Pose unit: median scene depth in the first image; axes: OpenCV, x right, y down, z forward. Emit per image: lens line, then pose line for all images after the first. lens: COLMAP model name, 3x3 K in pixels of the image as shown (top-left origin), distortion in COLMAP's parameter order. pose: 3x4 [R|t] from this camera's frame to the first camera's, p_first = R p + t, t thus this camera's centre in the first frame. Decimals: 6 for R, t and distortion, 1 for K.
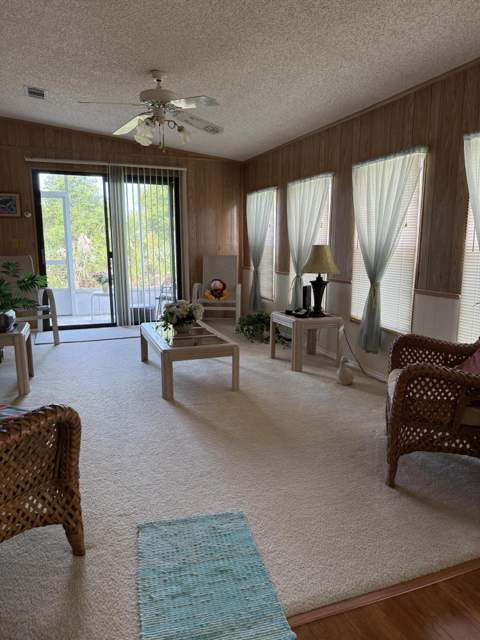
lens RADIAL K [[455.5, 0, 238.8], [0, 455.5, 321.4], [0, 0, 1]] dist [0.072152, -0.083032]
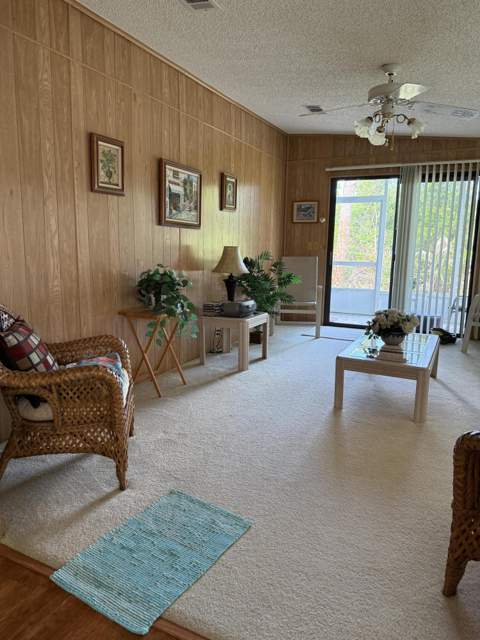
lens RADIAL K [[455.5, 0, 238.8], [0, 455.5, 321.4], [0, 0, 1]] dist [0.072152, -0.083032]
pose [[0.687476, 0.138179, -0.712940, 0.342966], [-0.141102, 0.988437, 0.055512, -0.032536], [0.712367, 0.062434, 0.699025, 0.149355]]
